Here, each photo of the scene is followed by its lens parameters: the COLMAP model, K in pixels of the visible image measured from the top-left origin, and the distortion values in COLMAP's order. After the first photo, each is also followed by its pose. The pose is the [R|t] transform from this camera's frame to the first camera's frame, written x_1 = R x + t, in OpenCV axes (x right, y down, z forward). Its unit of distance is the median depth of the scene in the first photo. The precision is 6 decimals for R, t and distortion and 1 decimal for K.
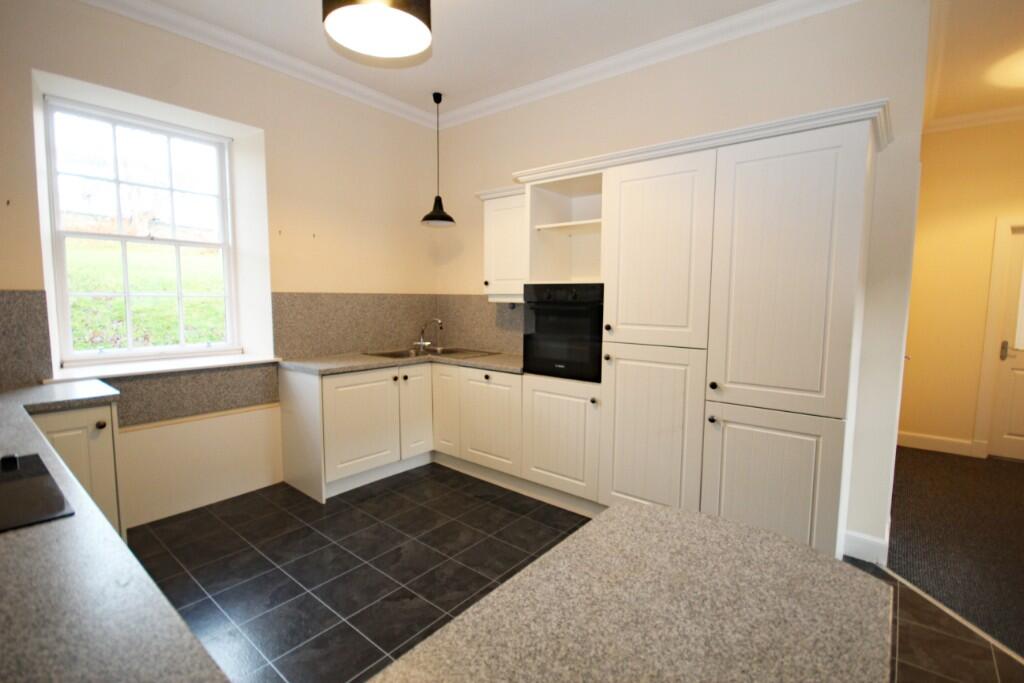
lens RADIAL K [[469.6, 0, 517.0], [0, 469.6, 340.1], [0, 0, 1]] dist [-0.001189, -0.001116]
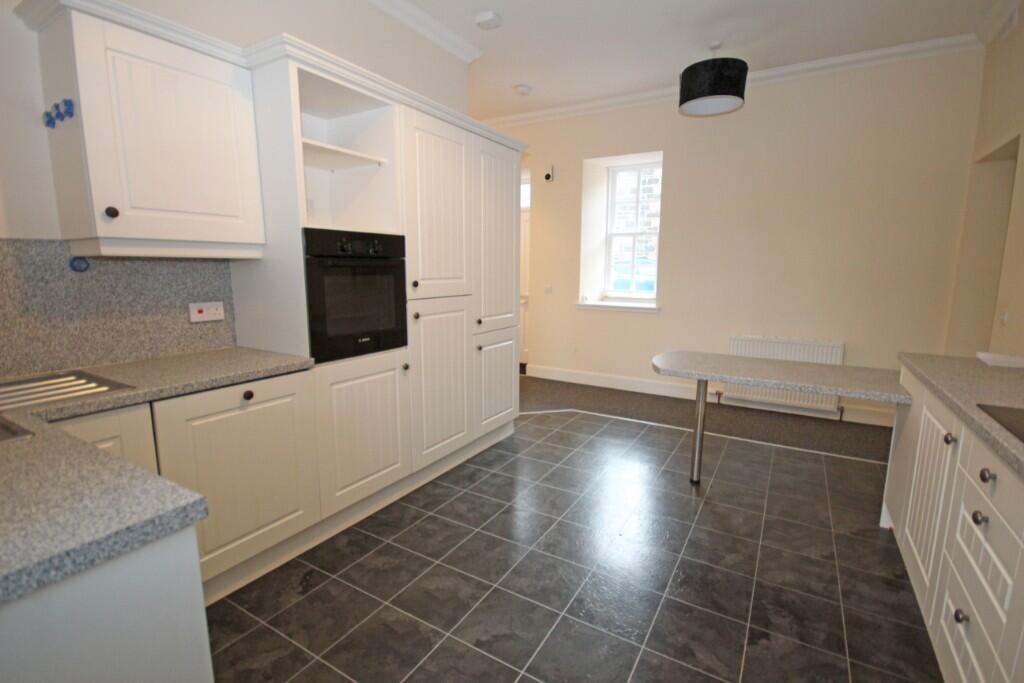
lens RADIAL K [[469.6, 0, 518.5], [0, 469.6, 344.2], [0, 0, 1]] dist [-0.001189, -0.001116]
pose [[-0.152131, -0.170898, 0.973473, -0.733224], [0.080287, 0.979546, 0.184511, -0.062578], [-0.985094, 0.106227, -0.135299, 0.892504]]
